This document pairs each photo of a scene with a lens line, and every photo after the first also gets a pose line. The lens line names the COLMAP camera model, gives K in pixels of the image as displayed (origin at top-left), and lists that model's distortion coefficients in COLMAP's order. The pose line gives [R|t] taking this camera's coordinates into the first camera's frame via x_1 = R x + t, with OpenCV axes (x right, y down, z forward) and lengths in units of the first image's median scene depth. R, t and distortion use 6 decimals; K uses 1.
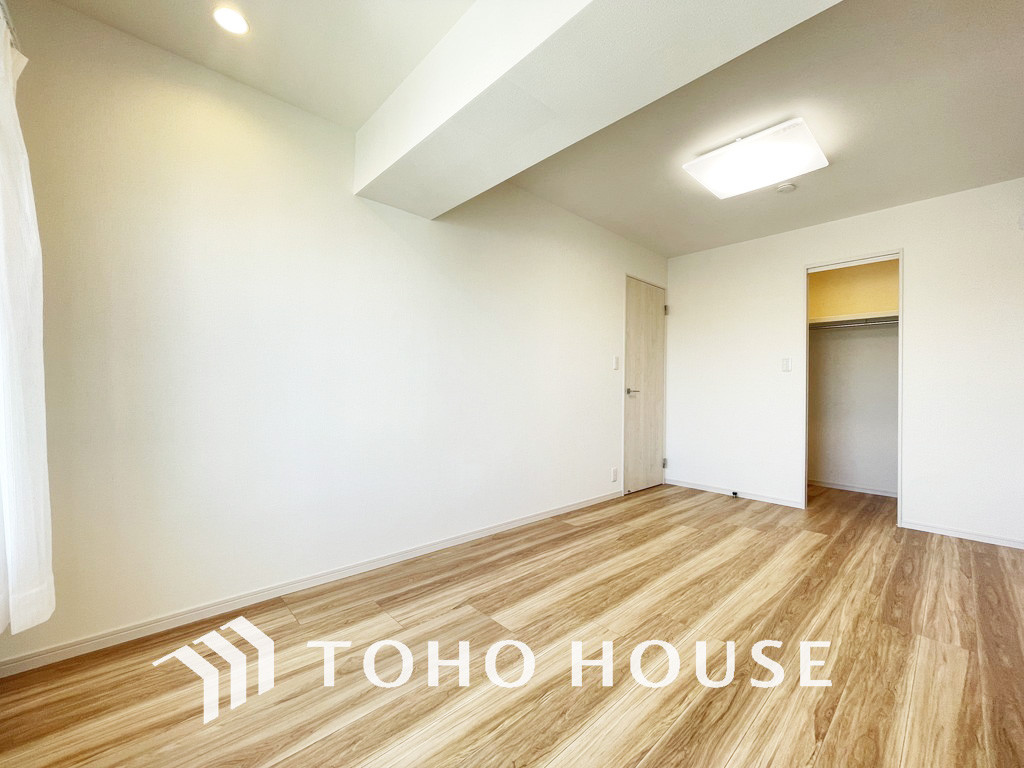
lens RADIAL K [[410.5, 0, 508.8], [0, 410.5, 381.7], [0, 0, 1]] dist [-0.000644, -0.000086]
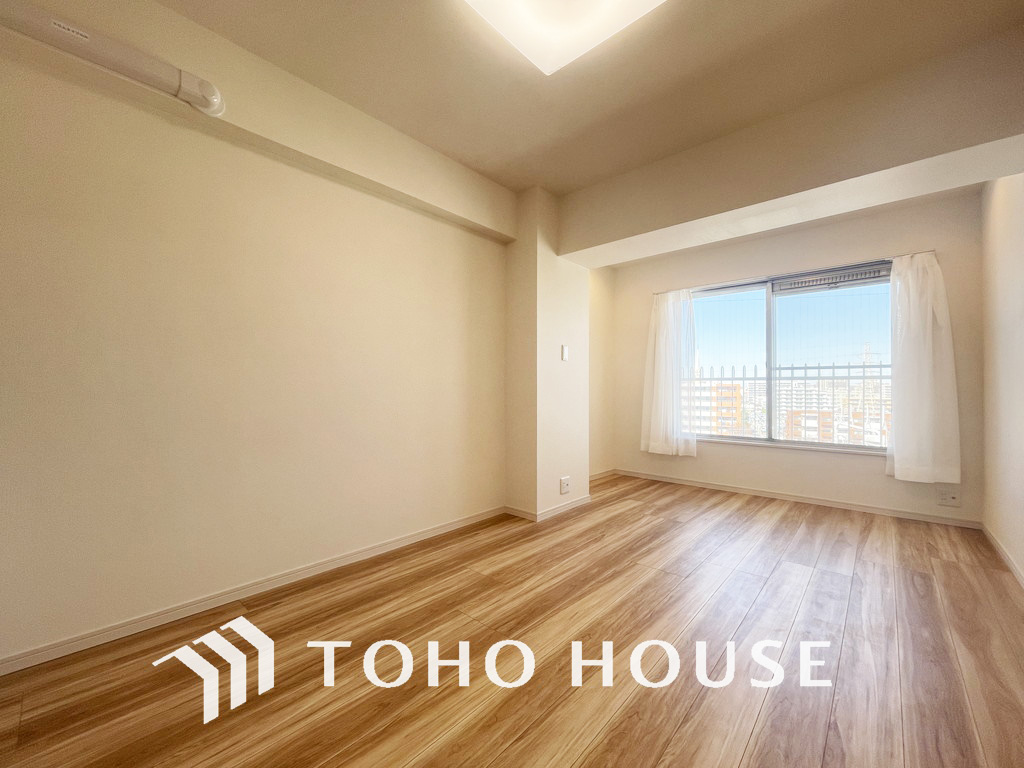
lens RADIAL K [[410.5, 0, 513.9], [0, 410.5, 384.3], [0, 0, 1]] dist [-0.000644, -0.000086]
pose [[-0.994578, -0.021078, -0.101835, 0.927231], [-0.017844, 0.999310, -0.032572, 0.070540], [0.102451, -0.030578, -0.994268, 1.999574]]
